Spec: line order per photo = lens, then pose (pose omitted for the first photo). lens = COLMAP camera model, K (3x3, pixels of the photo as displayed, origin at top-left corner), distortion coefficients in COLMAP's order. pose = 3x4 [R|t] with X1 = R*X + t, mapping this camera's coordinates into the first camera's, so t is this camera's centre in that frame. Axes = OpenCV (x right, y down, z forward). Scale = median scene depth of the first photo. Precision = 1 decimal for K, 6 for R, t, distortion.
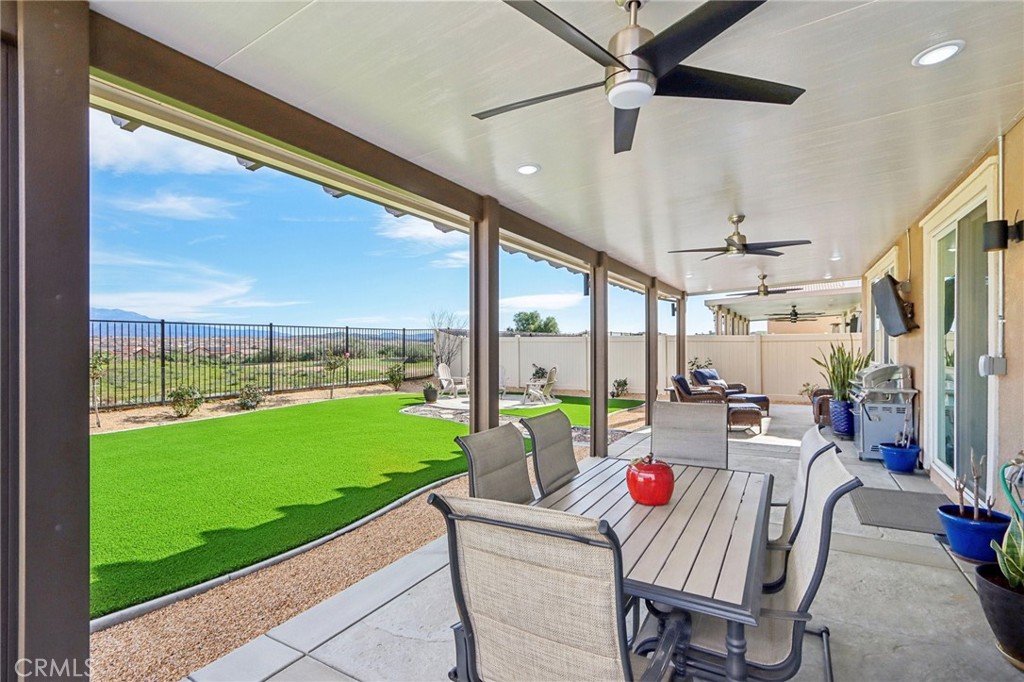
lens RADIAL K [[474.0, 0, 512.1], [0, 474.0, 342.7], [0, 0, 1]] dist [-0.004494, -0.000366]
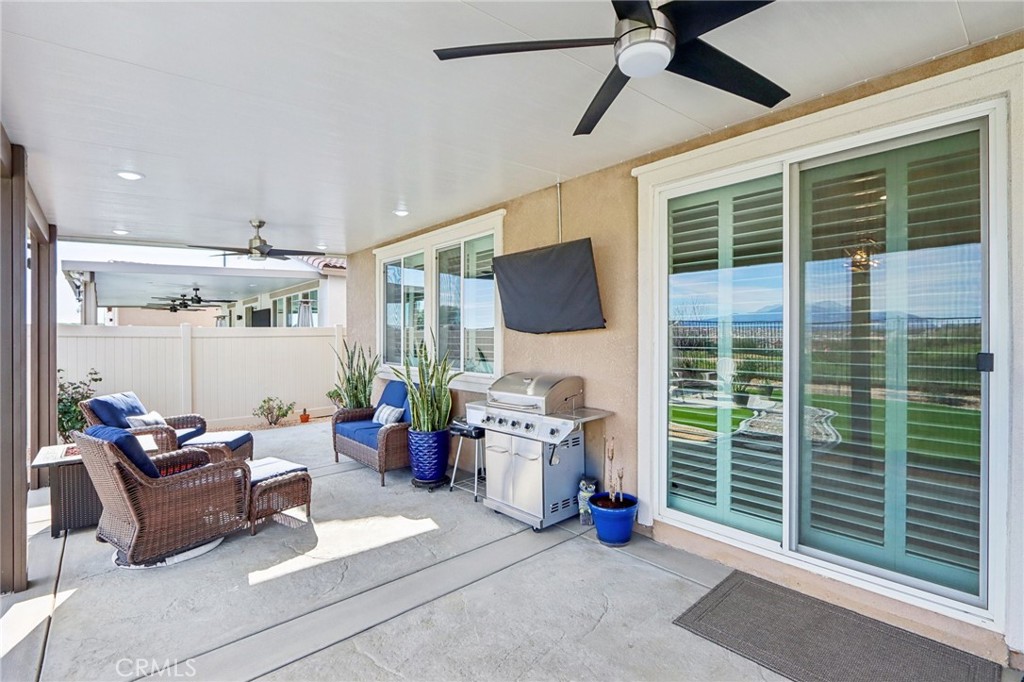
lens RADIAL K [[474.0, 0, 513.6], [0, 474.0, 340.4], [0, 0, 1]] dist [-0.004494, -0.000366]
pose [[0.307005, -0.001230, 0.951707, 0.076537], [-0.003372, 0.999991, 0.002380, -0.002033], [-0.951702, -0.003940, 0.306998, 0.472508]]
